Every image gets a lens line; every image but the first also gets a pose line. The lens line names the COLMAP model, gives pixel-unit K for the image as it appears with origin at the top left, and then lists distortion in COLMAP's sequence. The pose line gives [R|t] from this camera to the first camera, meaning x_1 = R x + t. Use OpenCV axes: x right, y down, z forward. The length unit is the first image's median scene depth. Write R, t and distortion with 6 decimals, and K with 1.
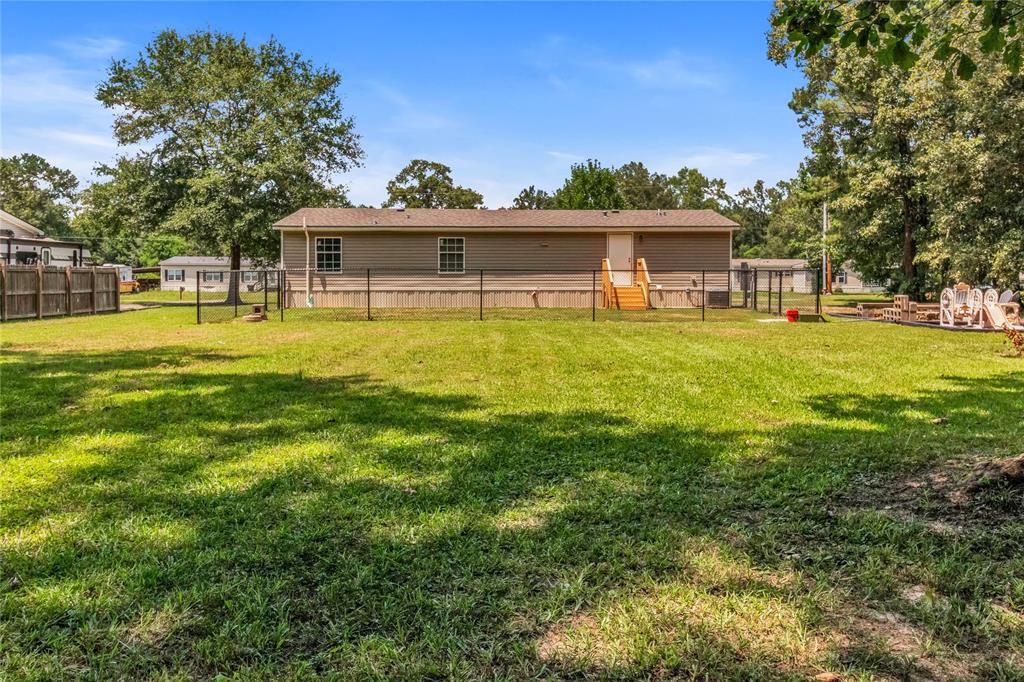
lens RADIAL K [[809.4, 0, 512.0], [0, 809.4, 341.0], [0, 0, 1]] dist [0.001203, -0.000386]
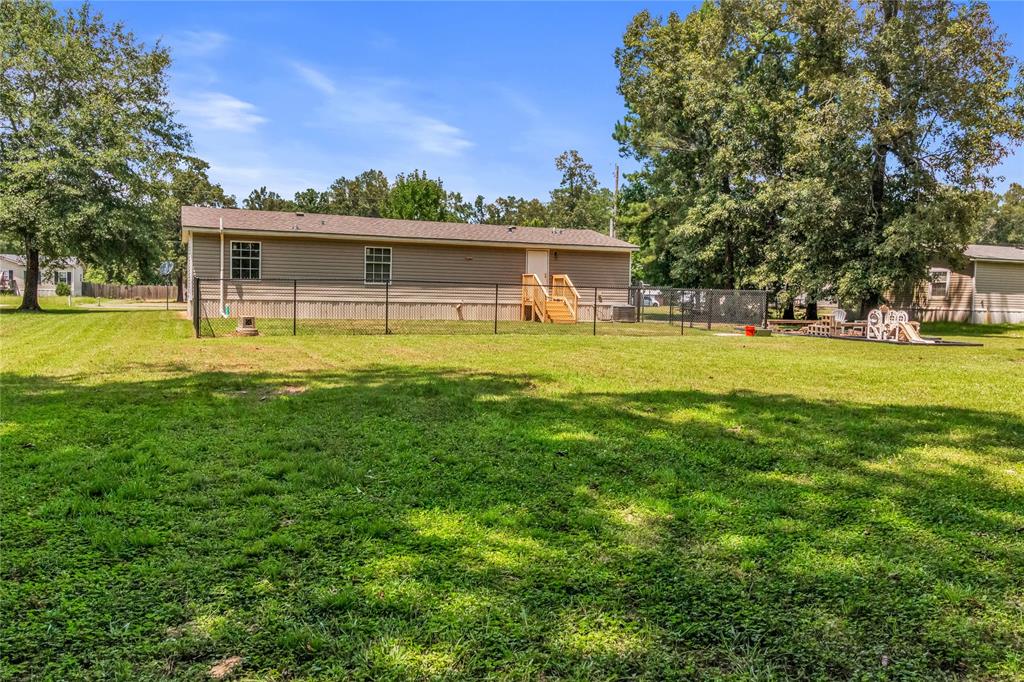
lens RADIAL K [[842.5, 0, 512.0], [0, 842.5, 341.0], [0, 0, 1]] dist [0.007443, 0.010302]
pose [[0.927443, -0.000573, 0.373963, -0.302442], [0.006229, 0.999884, -0.013918, -0.000643], [-0.373912, 0.015237, 0.927339, 0.006543]]
